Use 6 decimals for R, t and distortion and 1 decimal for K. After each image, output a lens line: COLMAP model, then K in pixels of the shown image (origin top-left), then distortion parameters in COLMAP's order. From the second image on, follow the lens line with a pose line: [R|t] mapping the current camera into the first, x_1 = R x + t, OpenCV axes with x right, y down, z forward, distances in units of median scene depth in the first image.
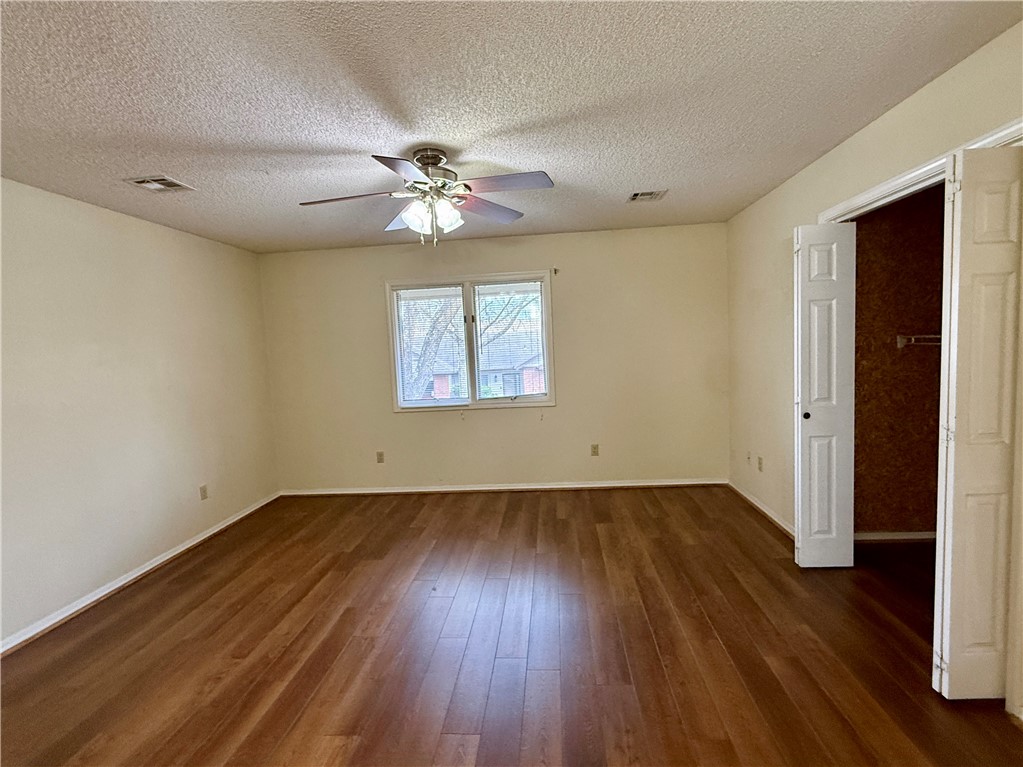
lens RADIAL K [[492.3, 0, 511.5], [0, 492.3, 383.5], [0, 0, 1]] dist [-0.000306, -0.000105]
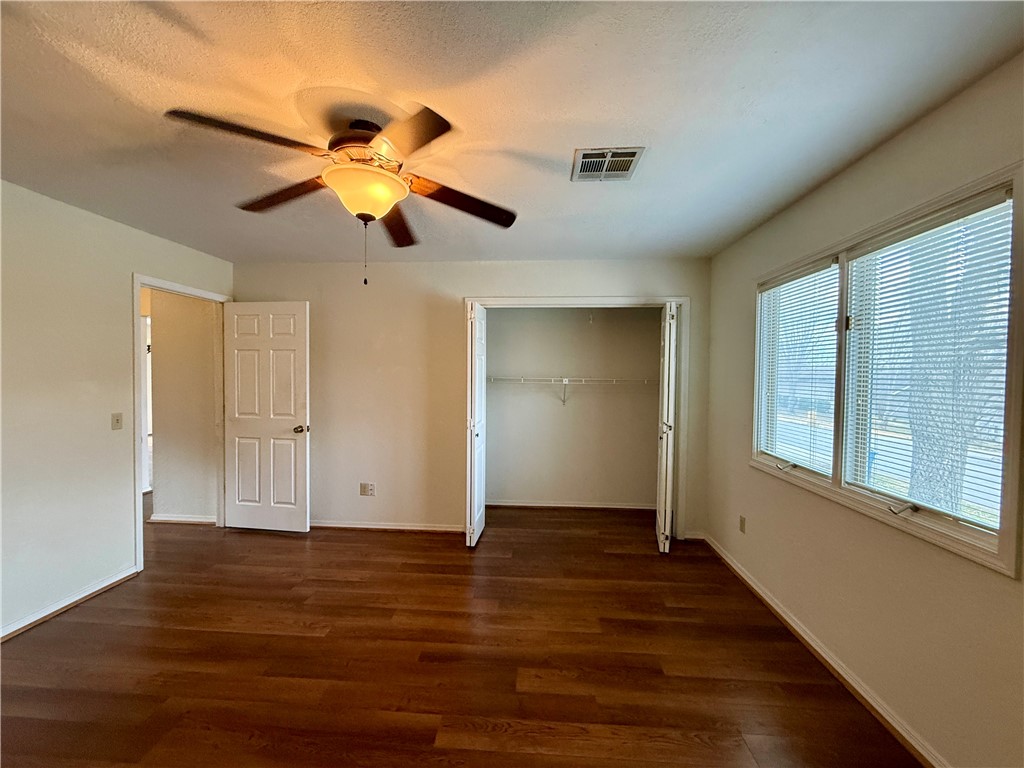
lens RADIAL K [[408.9, 0, 509.9], [0, 408.9, 383.4], [0, 0, 1]] dist [-0.001138, 0.000224]
pose [[0.001616, 0.072653, -0.997356, 0.349890], [-0.091395, 0.993194, 0.072201, -0.069769], [0.995813, 0.091036, 0.008245, 0.674453]]
